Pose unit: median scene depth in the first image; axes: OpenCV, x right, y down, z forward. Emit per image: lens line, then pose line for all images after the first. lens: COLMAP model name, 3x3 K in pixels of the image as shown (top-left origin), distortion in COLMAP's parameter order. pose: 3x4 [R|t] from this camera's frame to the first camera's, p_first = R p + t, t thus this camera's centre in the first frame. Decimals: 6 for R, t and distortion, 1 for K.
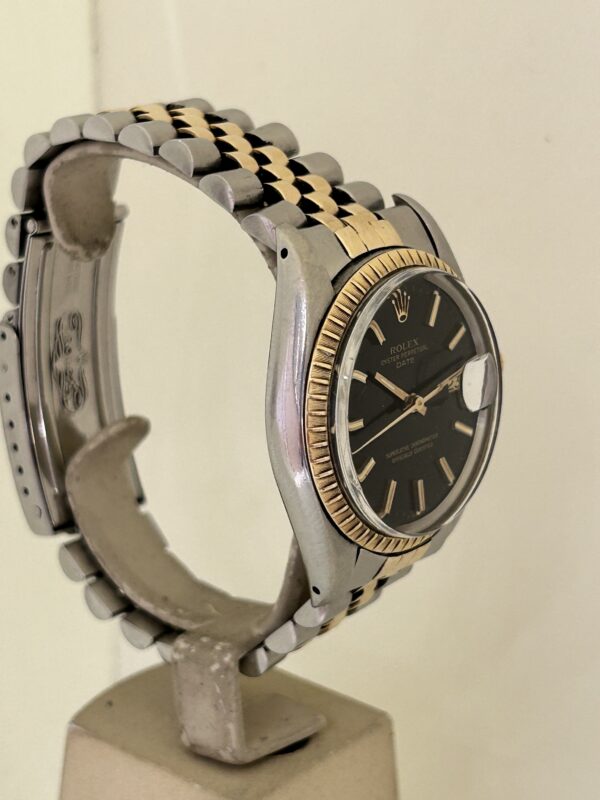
lens RADIAL K [[1645.2, 0, 300.0], [0, 1645.2, 400.0], [0, 0, 1]] dist [0.064649, 0.051463]
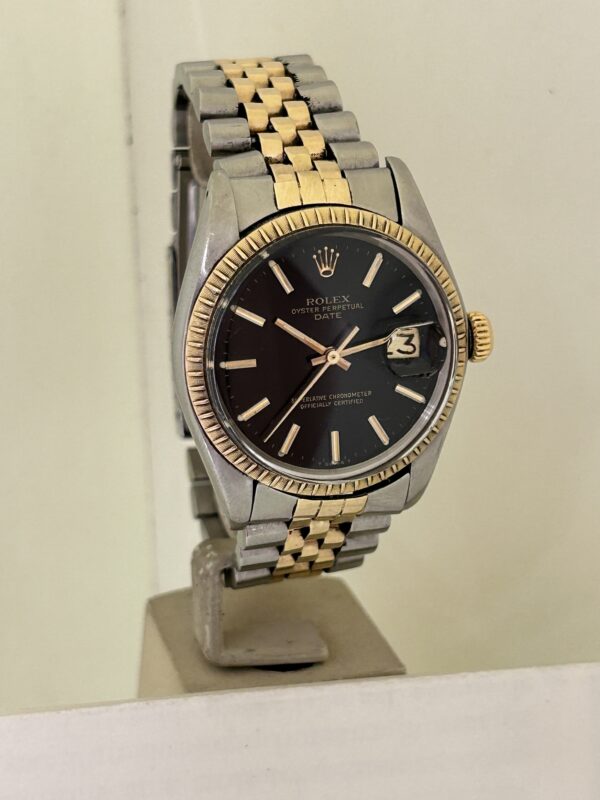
lens RADIAL K [[1653.5, 0, 300.0], [0, 1653.5, 400.0], [0, 0, 1]] dist [0.220150, 0.130992]
pose [[0.841047, 0.172778, -0.512629, 0.597655], [-0.161762, 0.984590, 0.066453, -0.037426], [0.516211, 0.027033, 0.856035, 0.091869]]
